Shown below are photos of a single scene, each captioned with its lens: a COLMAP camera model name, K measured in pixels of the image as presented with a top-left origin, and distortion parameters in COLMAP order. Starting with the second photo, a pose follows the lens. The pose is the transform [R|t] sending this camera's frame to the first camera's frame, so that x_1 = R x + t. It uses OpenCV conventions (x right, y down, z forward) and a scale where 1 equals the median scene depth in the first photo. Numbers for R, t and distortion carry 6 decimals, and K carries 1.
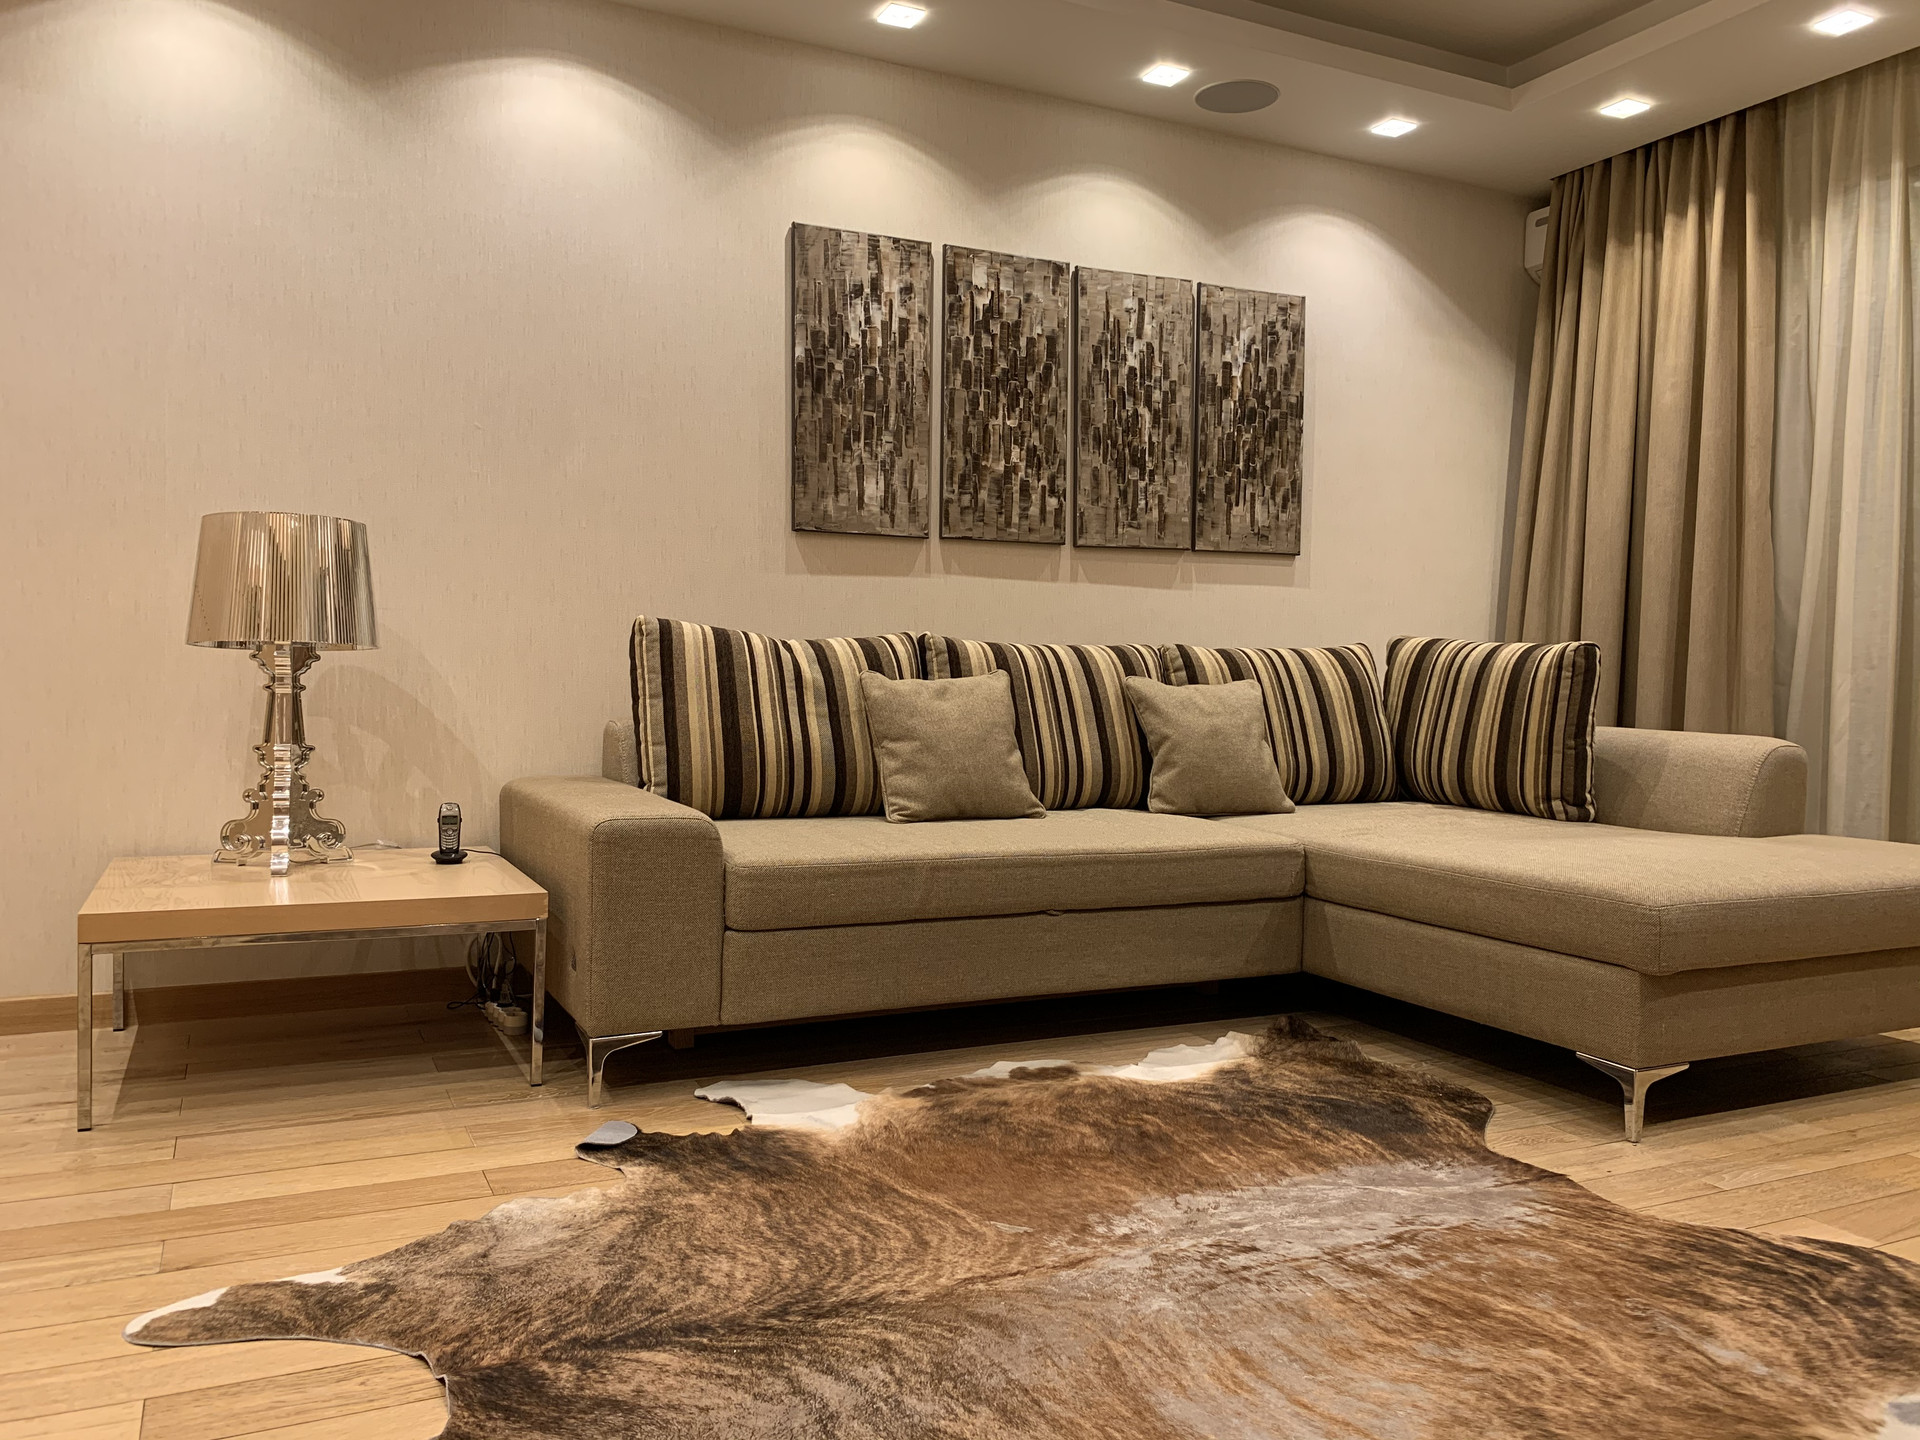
lens RADIAL K [[1468.0, 0, 961.9], [0, 1468.0, 721.8], [0, 0, 1]] dist [0.023211, -0.029482]
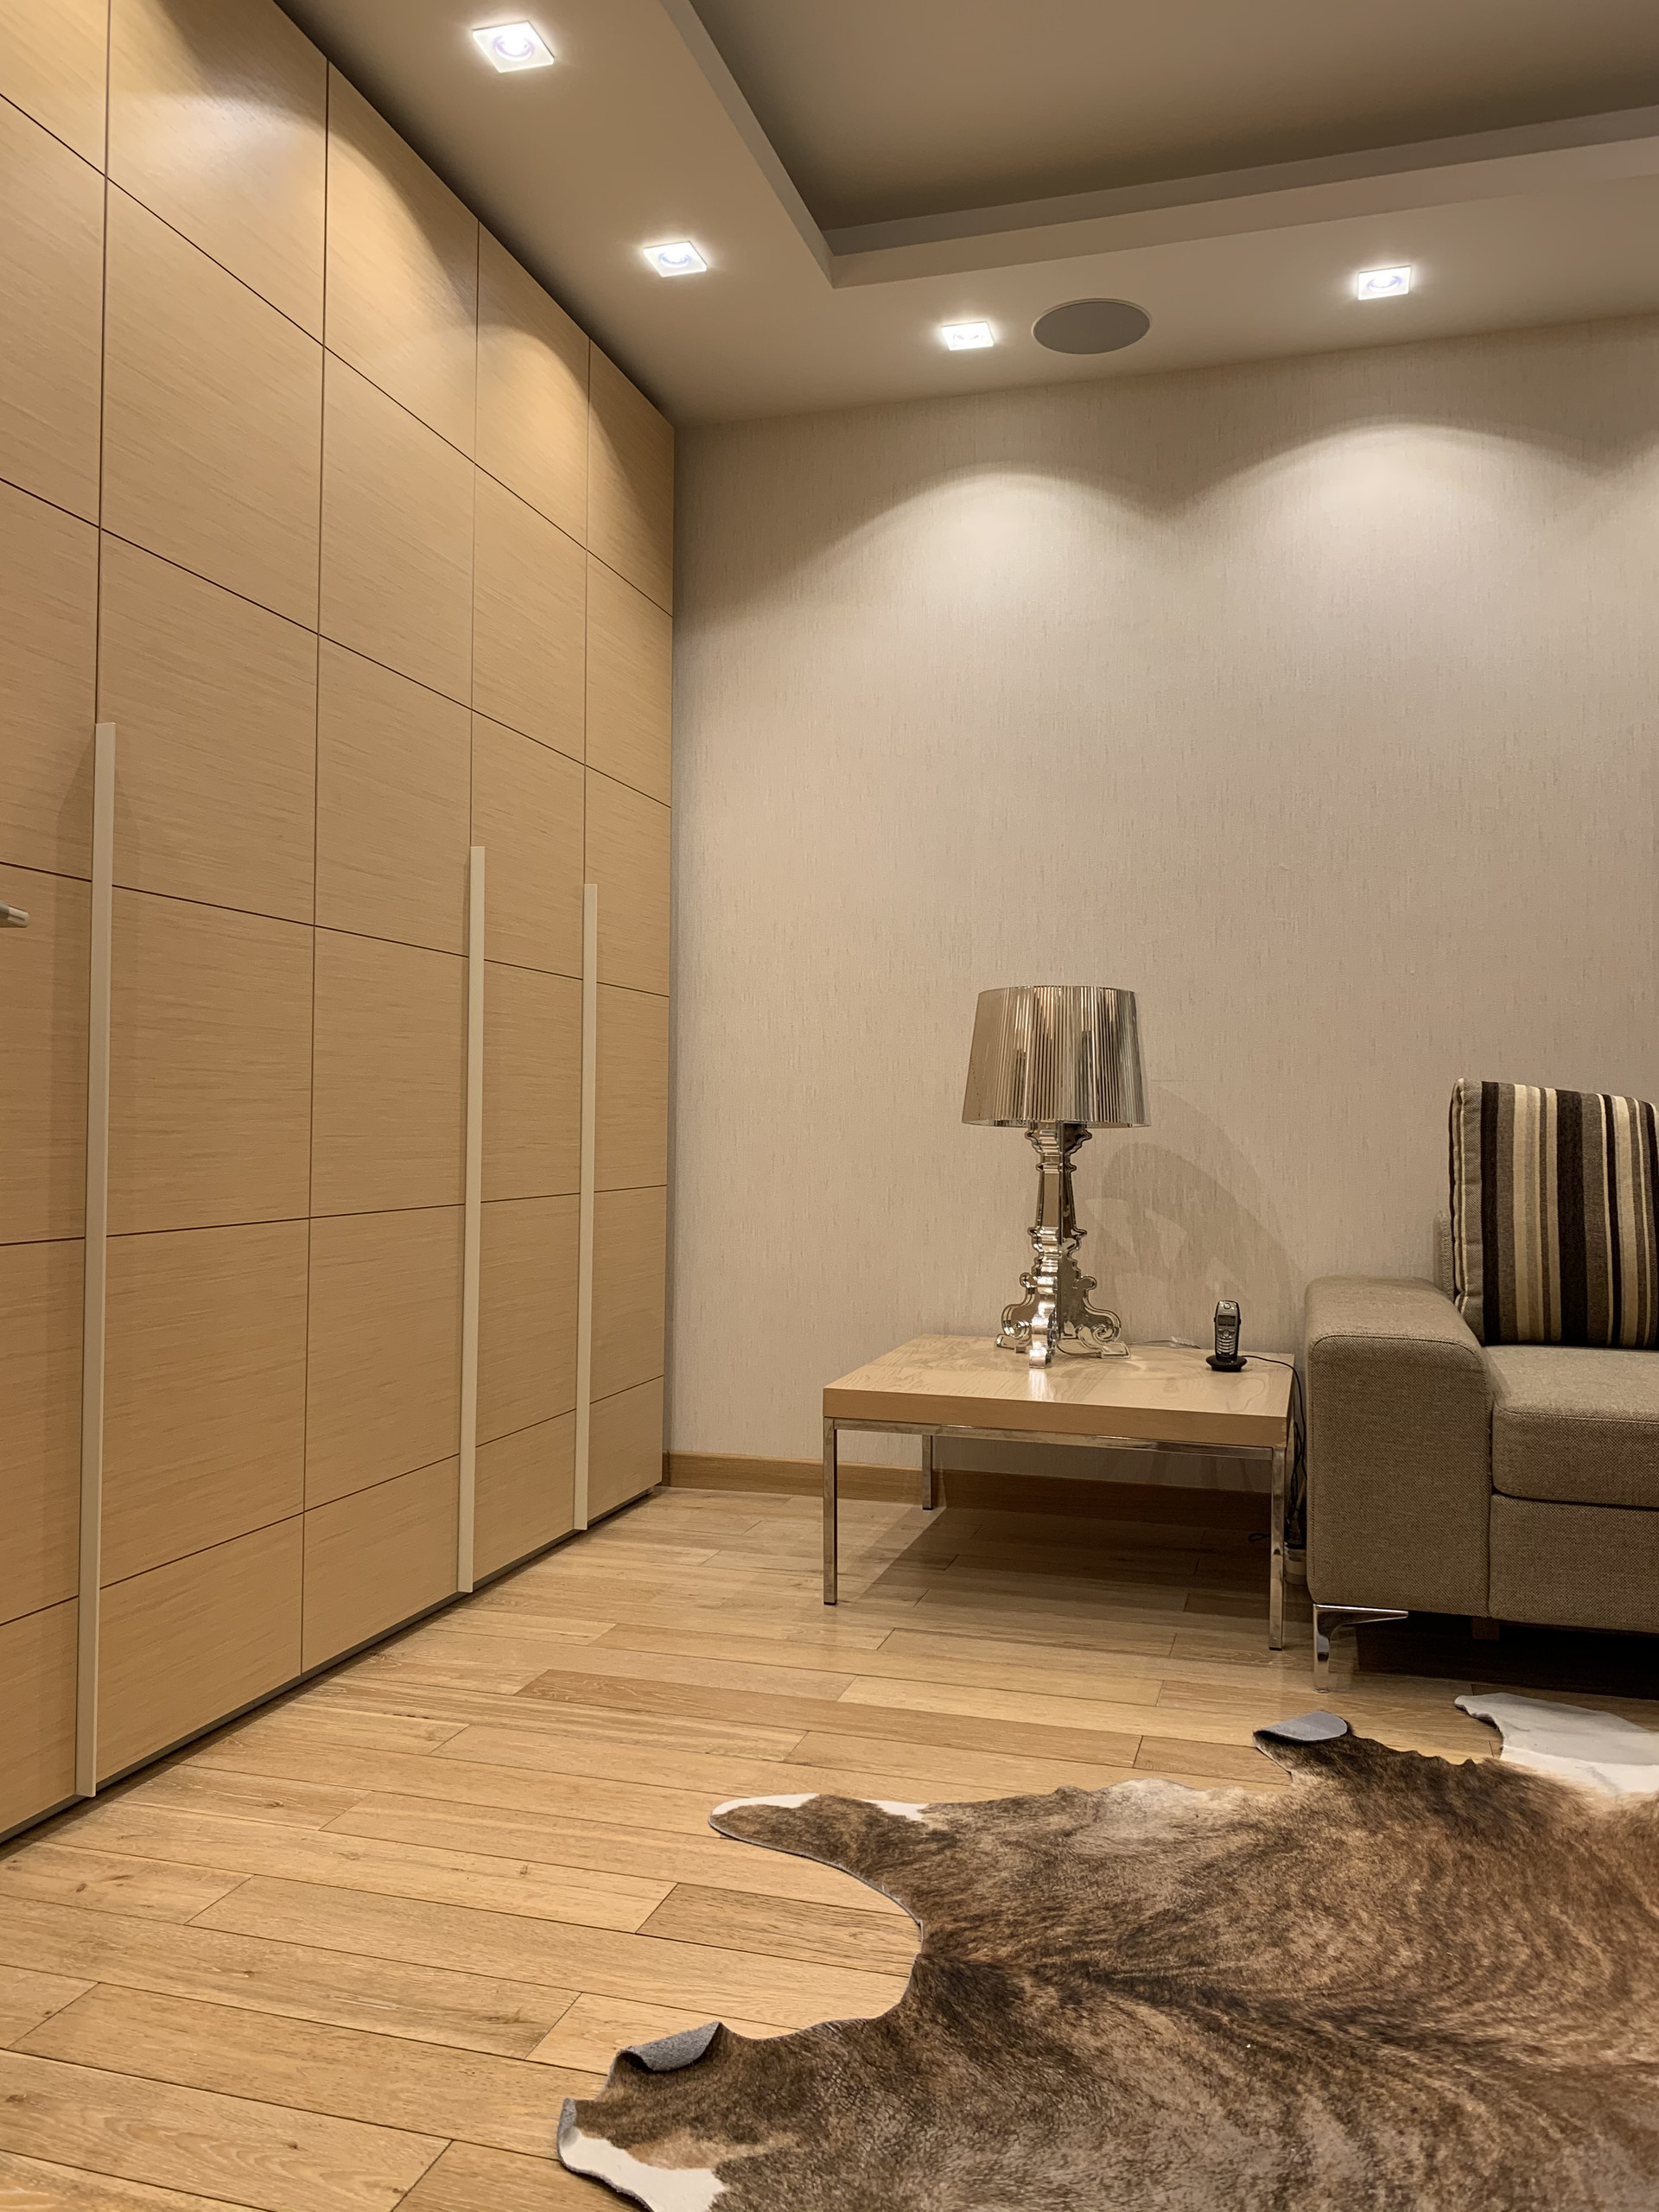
lens RADIAL K [[1691.3, 0, 818.8], [0, 1691.3, 1105.9], [0, 0, 1]] dist [0.023211, -0.029482]
pose [[0.734912, -0.019814, -0.677873, 0.165708], [-0.016419, 0.998760, -0.046994, -0.009641], [0.677963, 0.045666, 0.733676, 0.100187]]
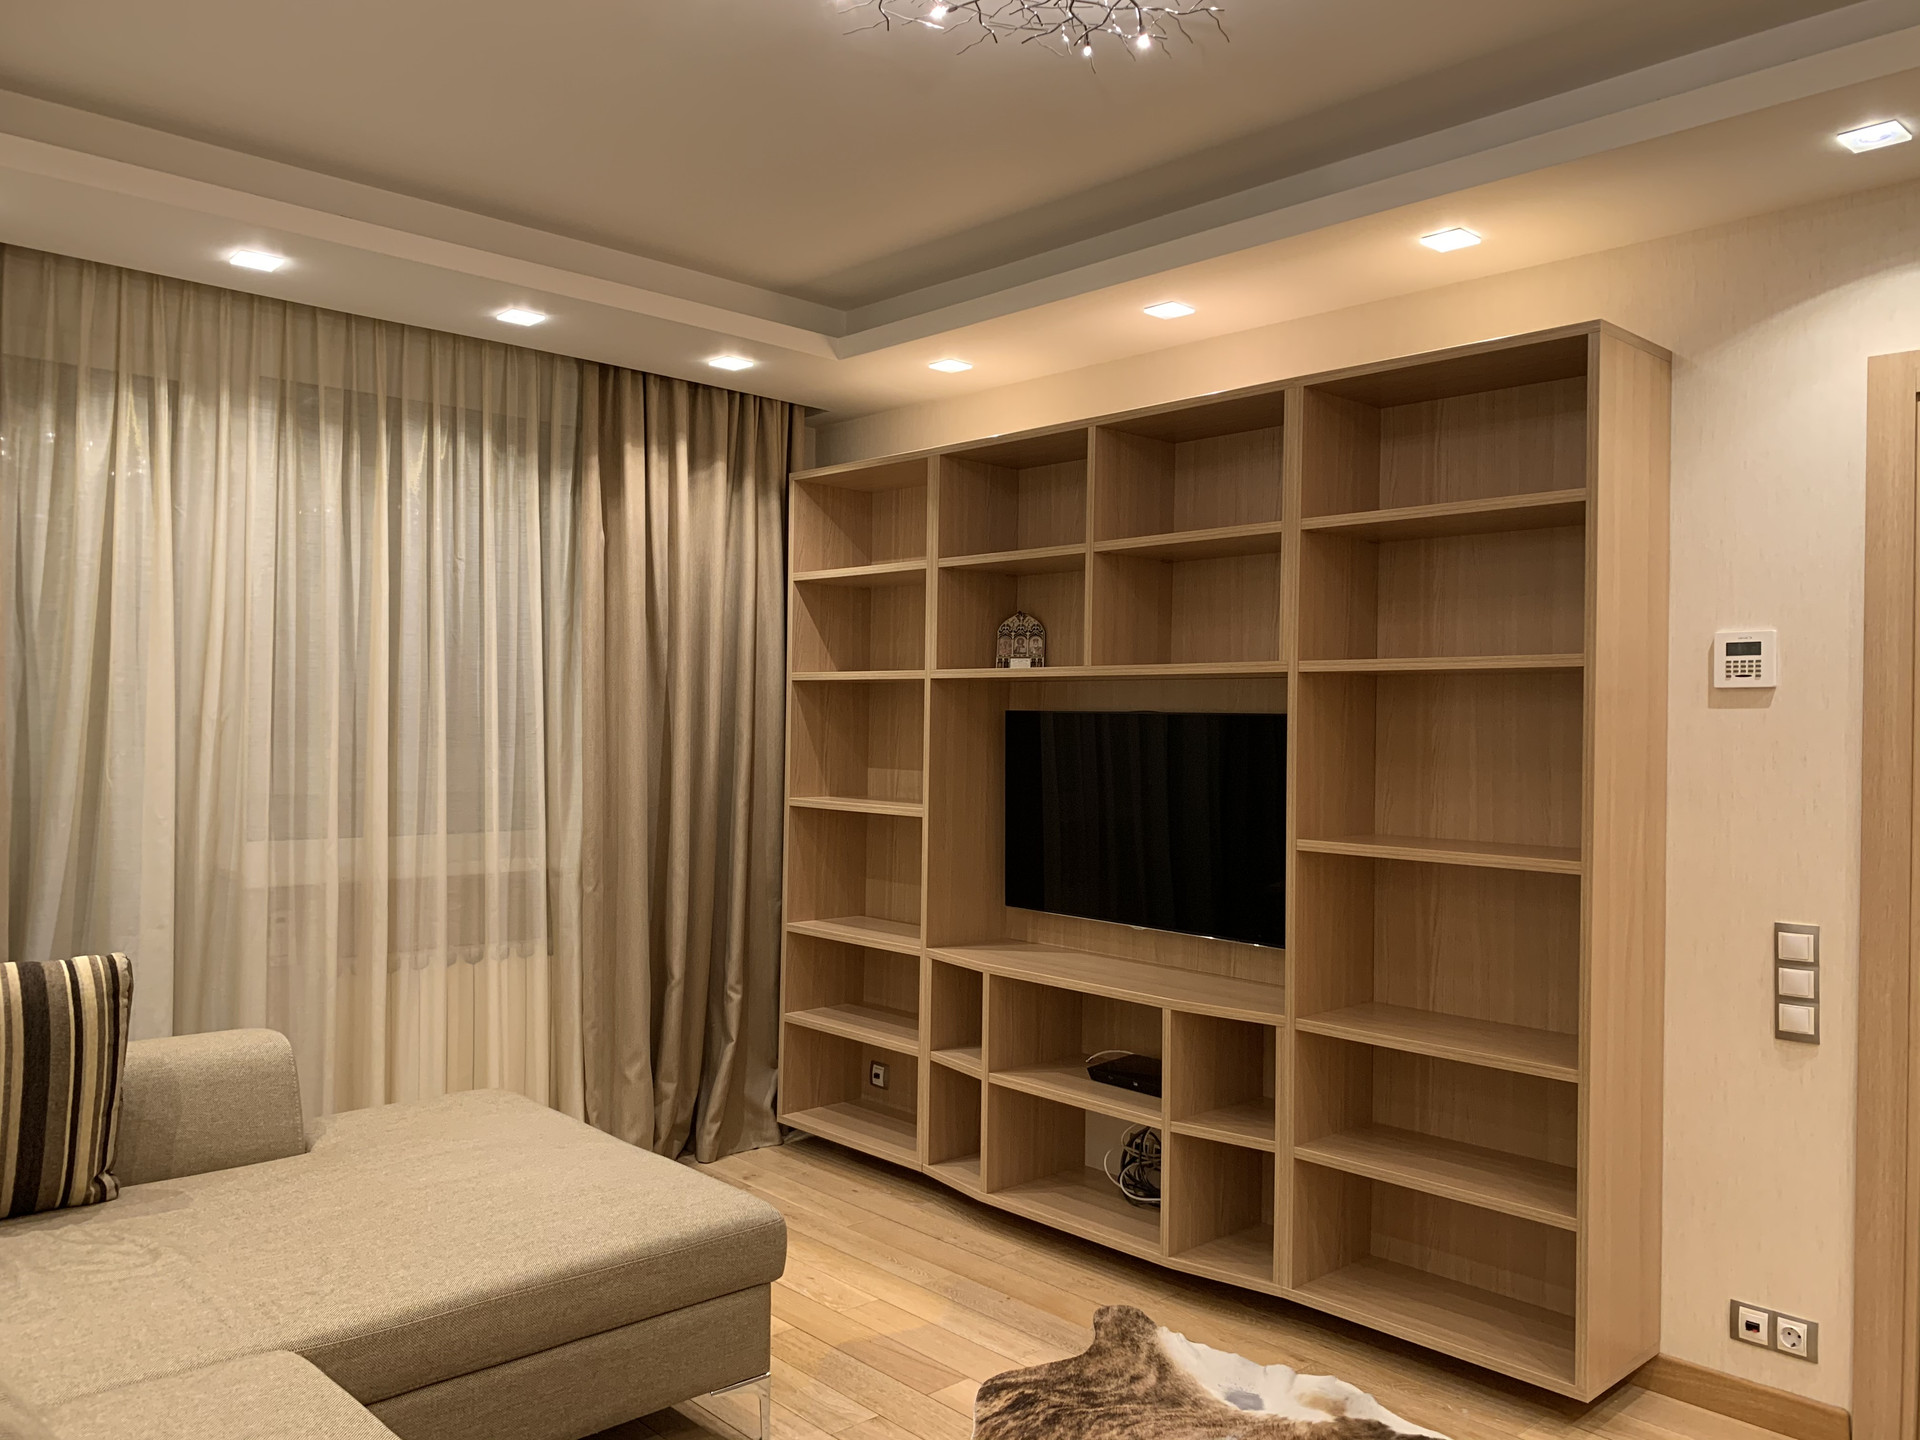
lens RADIAL K [[1468.0, 0, 966.5], [0, 1468.0, 693.2], [0, 0, 1]] dist [0.023211, -0.029482]
pose [[-0.304831, -0.002696, 0.952403, -0.536875], [0.008948, 0.999944, 0.005694, -0.234120], [-0.952364, 0.010258, -0.304790, 1.011811]]
